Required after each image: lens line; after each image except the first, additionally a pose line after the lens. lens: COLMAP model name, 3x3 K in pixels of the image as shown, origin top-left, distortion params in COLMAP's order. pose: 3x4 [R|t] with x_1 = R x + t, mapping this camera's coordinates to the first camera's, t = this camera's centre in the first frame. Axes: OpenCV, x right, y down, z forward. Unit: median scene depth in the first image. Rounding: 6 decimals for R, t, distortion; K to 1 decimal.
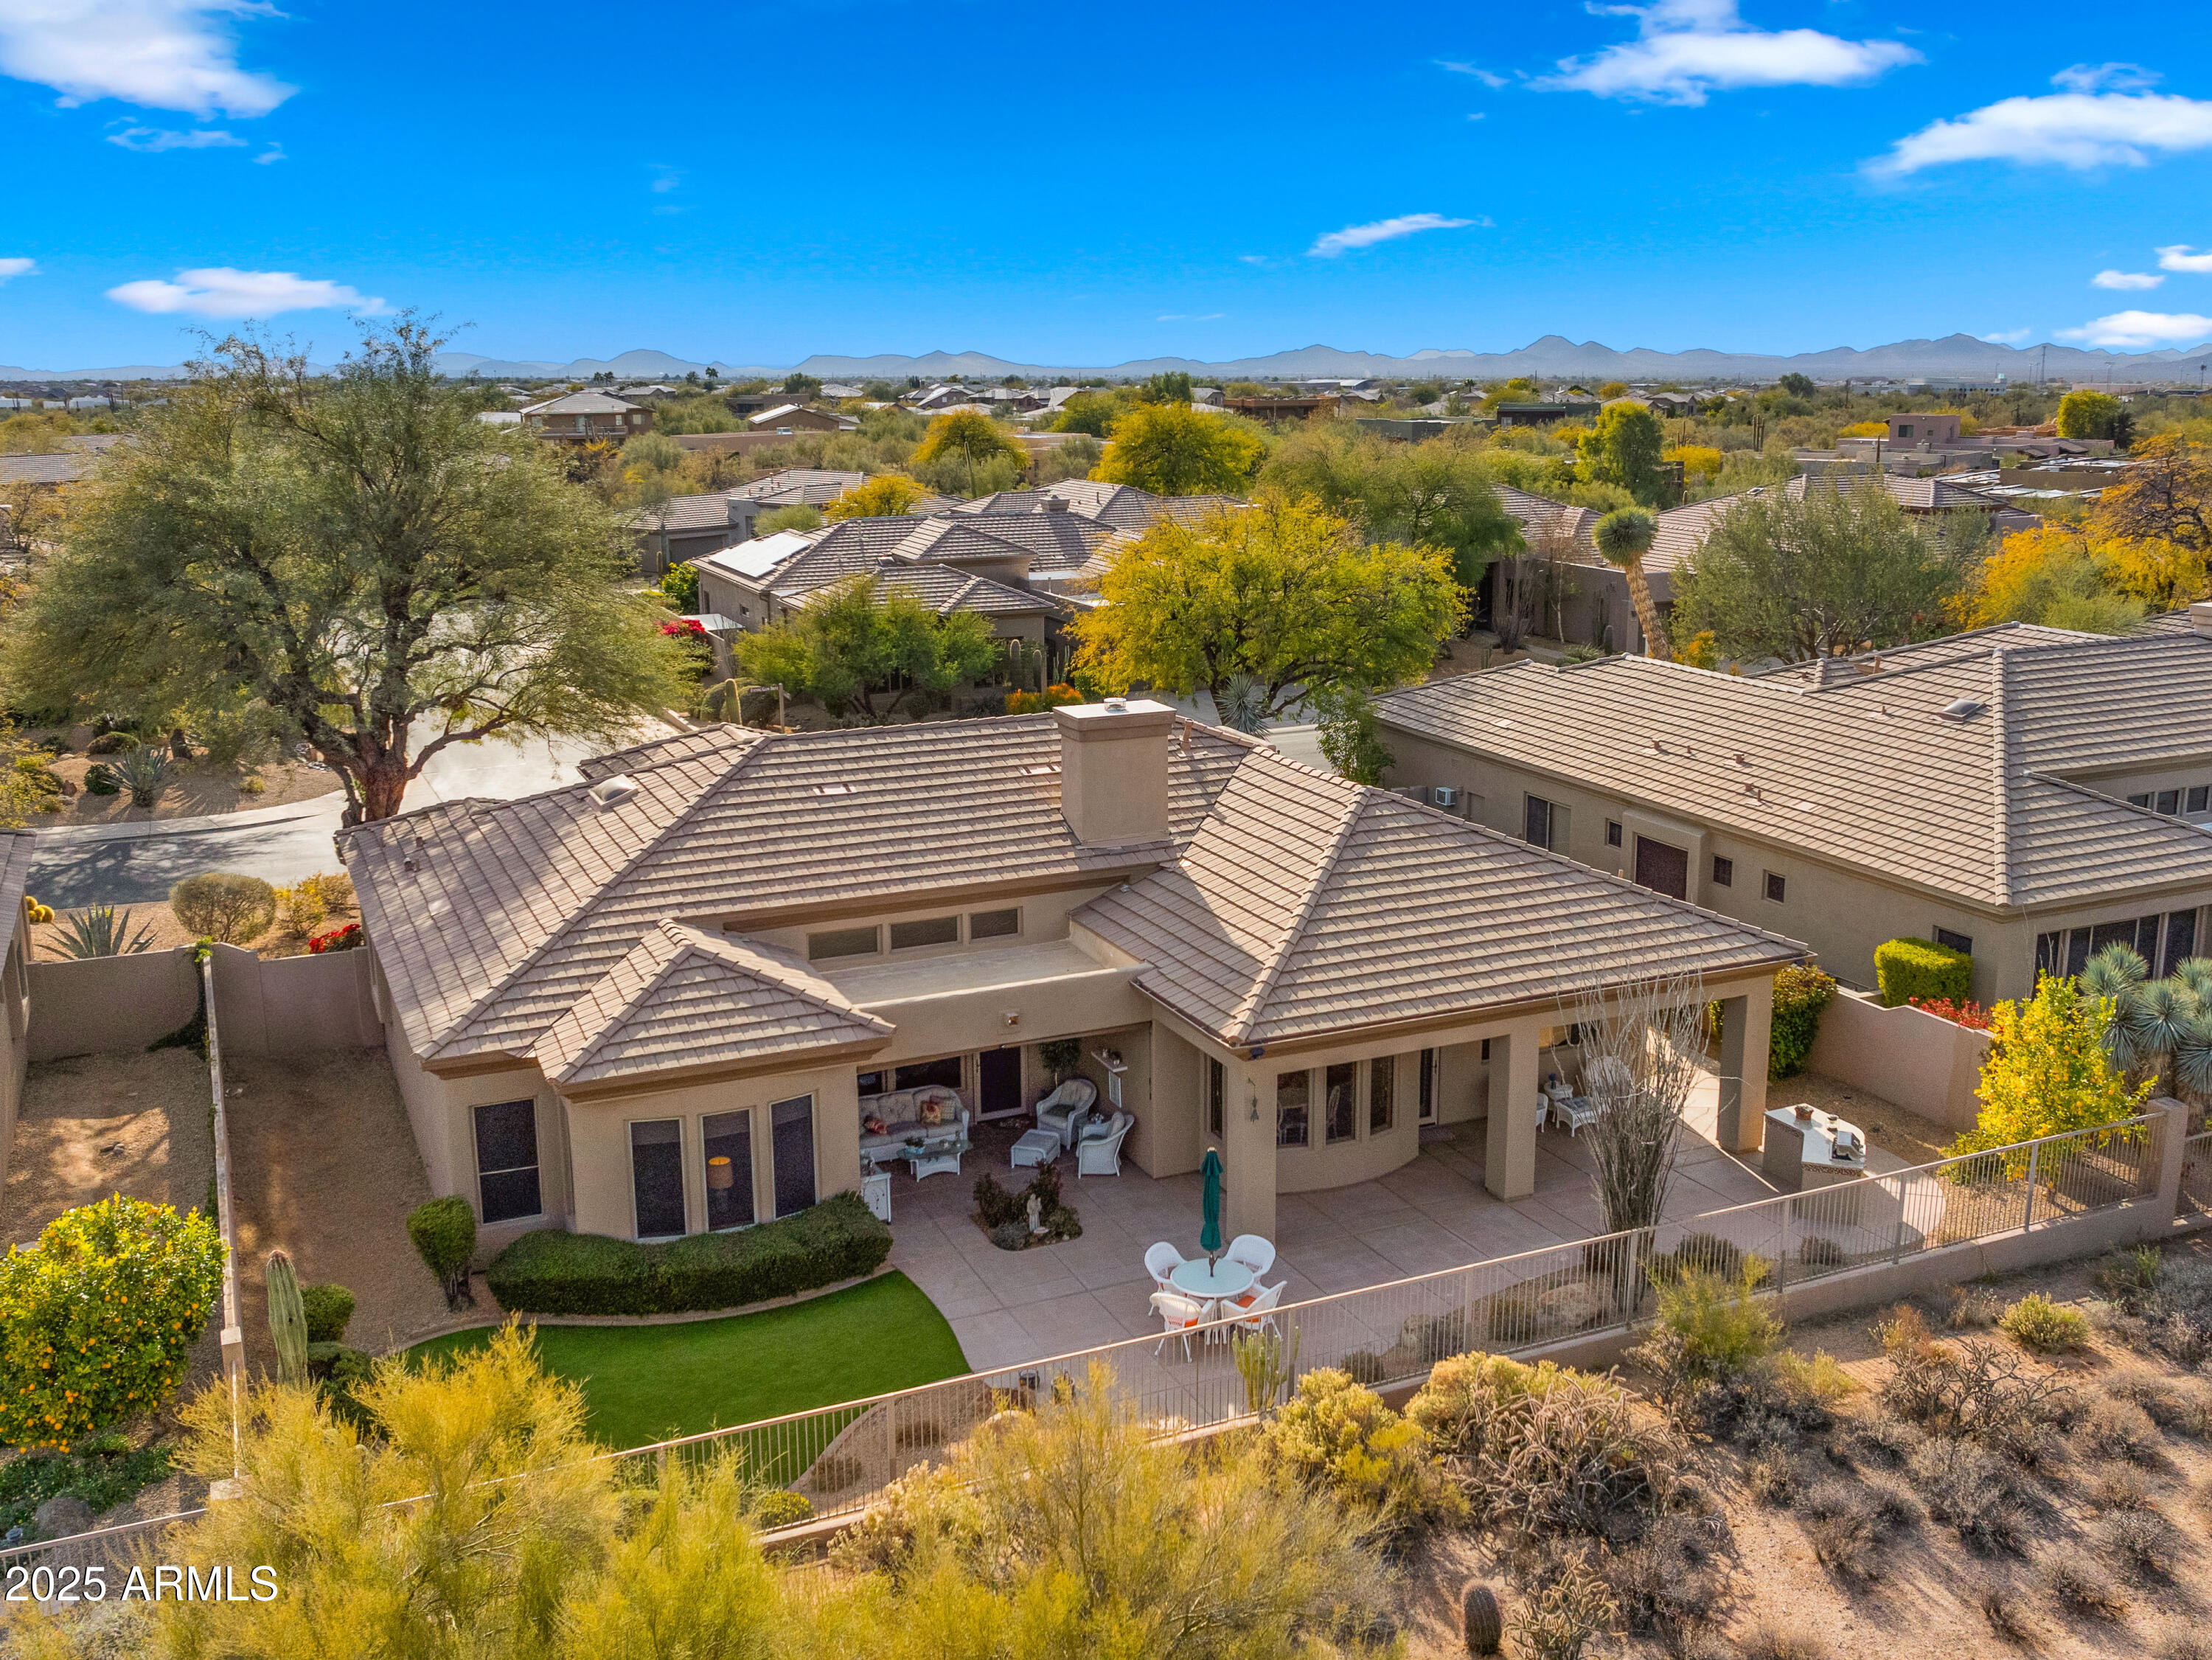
lens RADIAL K [[2040.4, 0, 1106.8], [0, 2040.4, 830.5], [0, 0, 1]] dist [-0.010098, 0.000000]
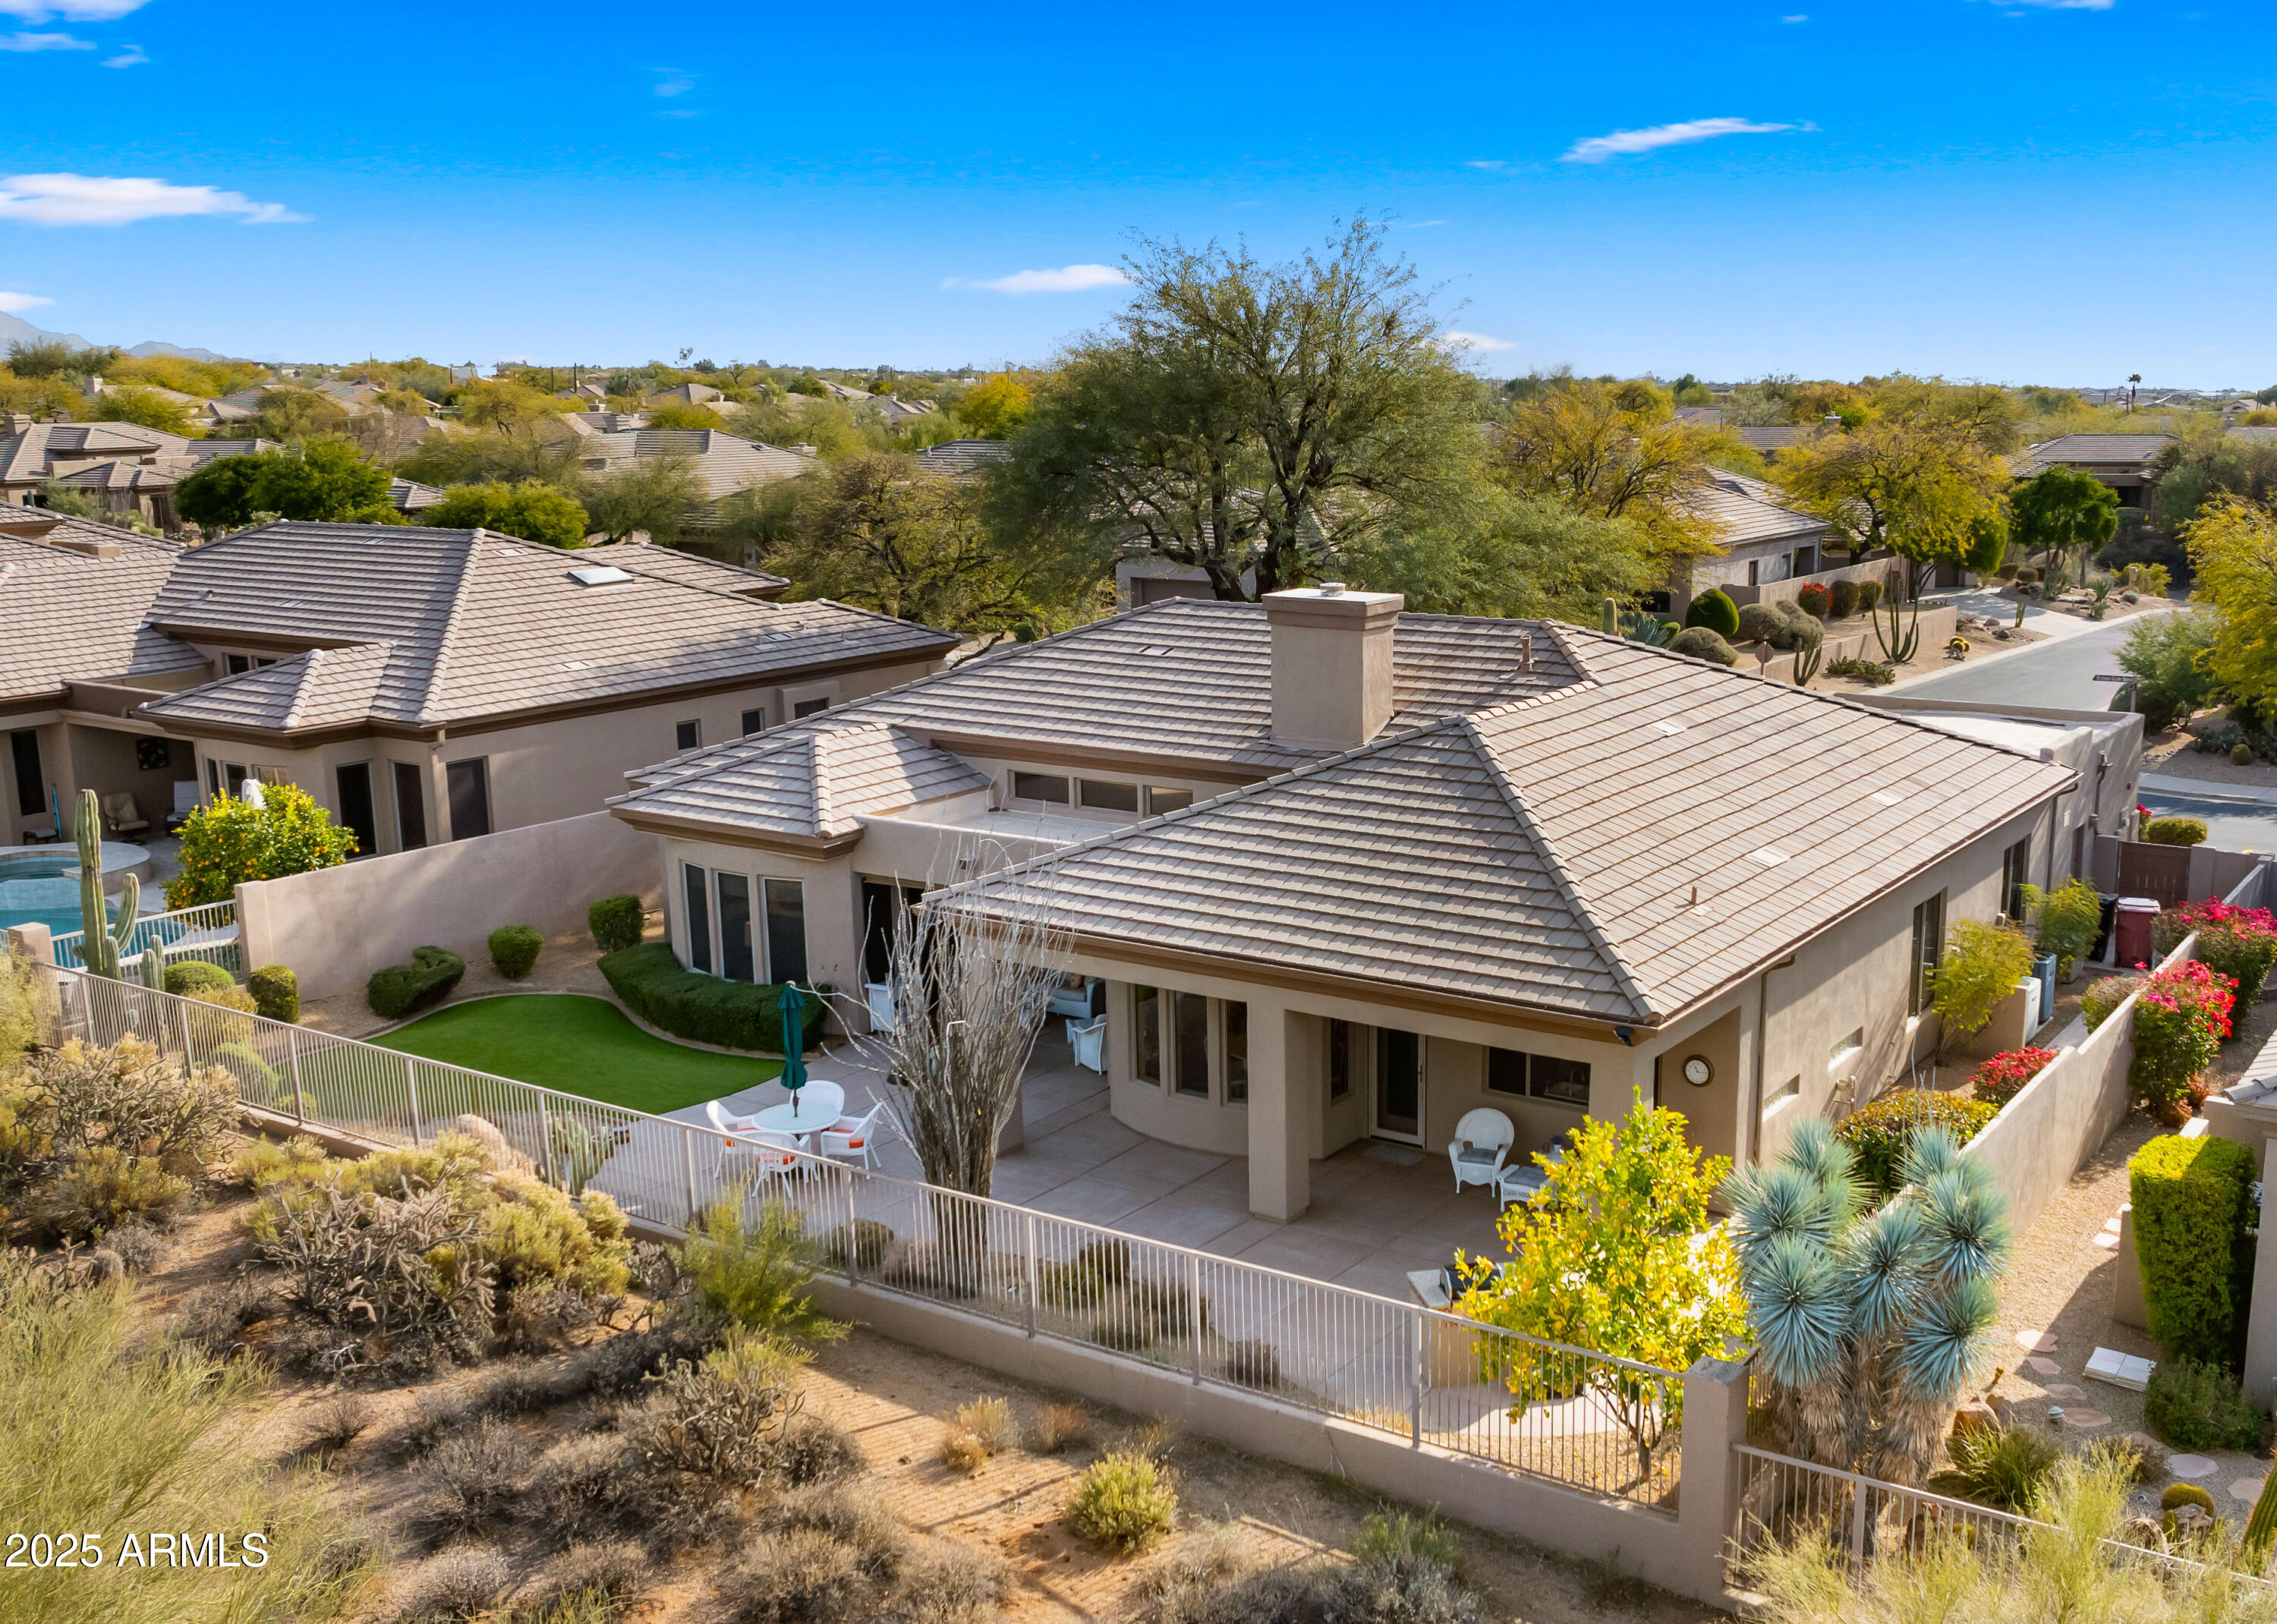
lens RADIAL K [[2280.0, 0, 1148.7], [0, 2280.0, 813.8], [0, 0, 1]] dist [0.015175, 0.000000]
pose [[0.502476, 0.168670, -0.847979, 0.895784], [-0.187379, 0.978720, 0.083643, -0.037847], [0.844042, 0.116865, 0.523389, 0.485816]]
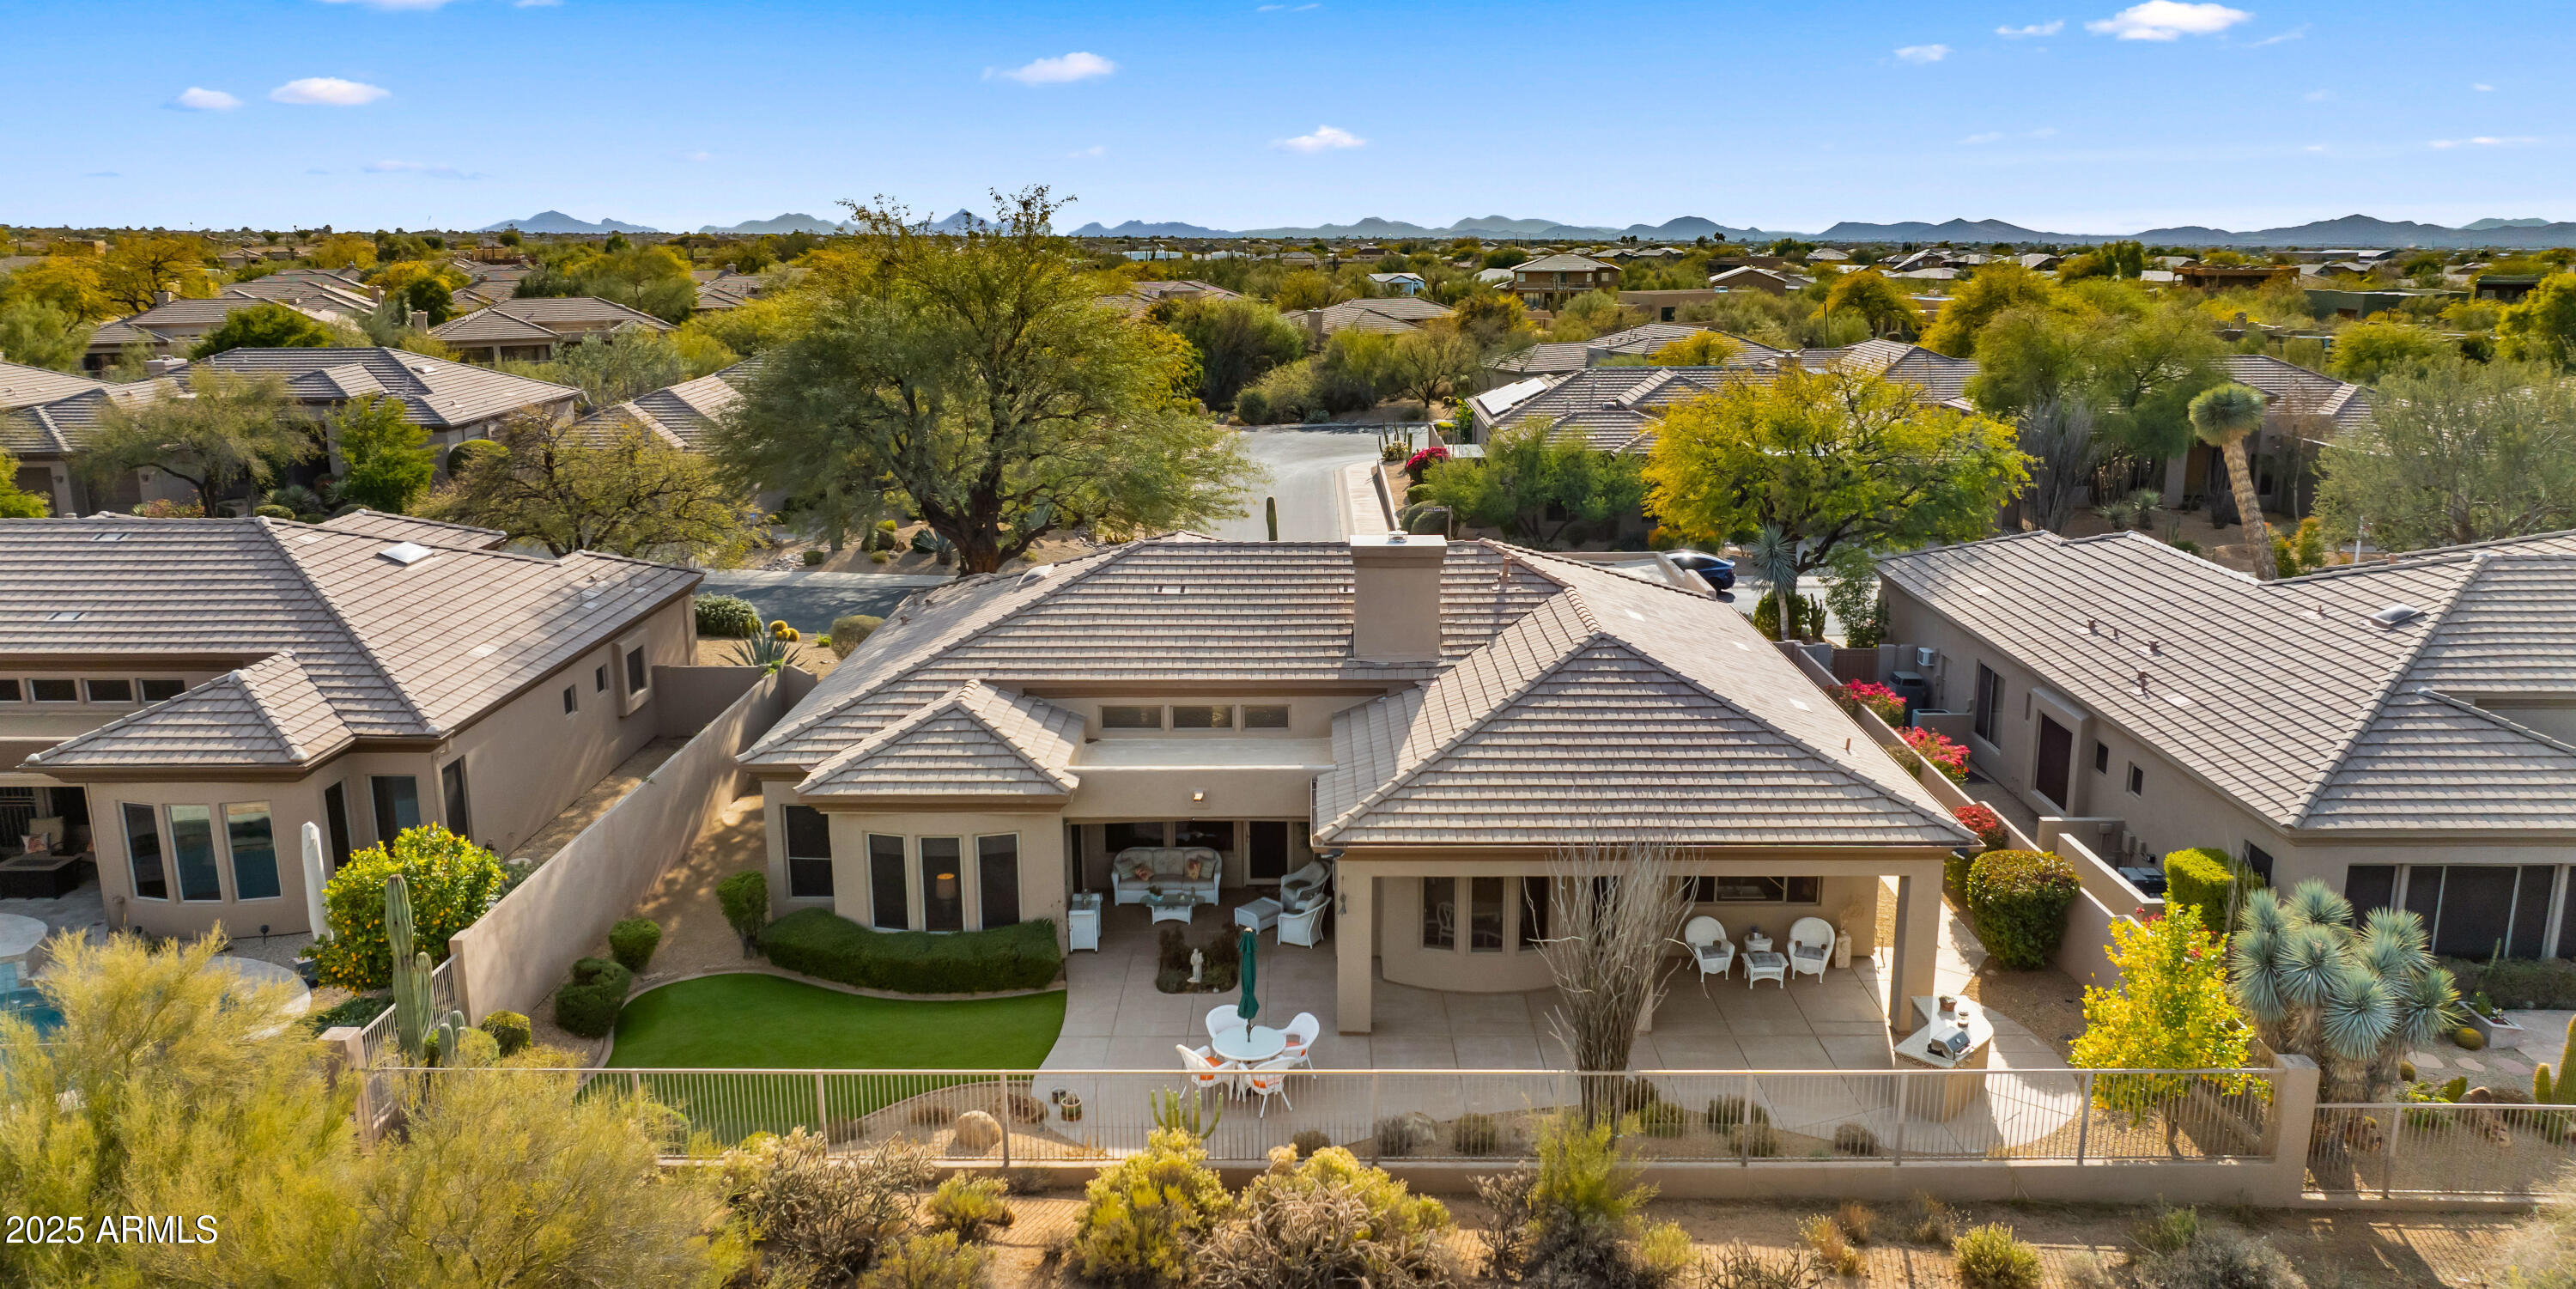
lens RADIAL K [[1768.5, 0, 1276.9], [0, 1768.5, 638.8], [0, 0, 1]] dist [-0.008997, 0.008470]
pose [[0.908158, 0.099519, -0.406628, 0.385444], [-0.098351, 0.994866, 0.023828, -0.024939], [0.406911, 0.018353, 0.913283, 0.092096]]
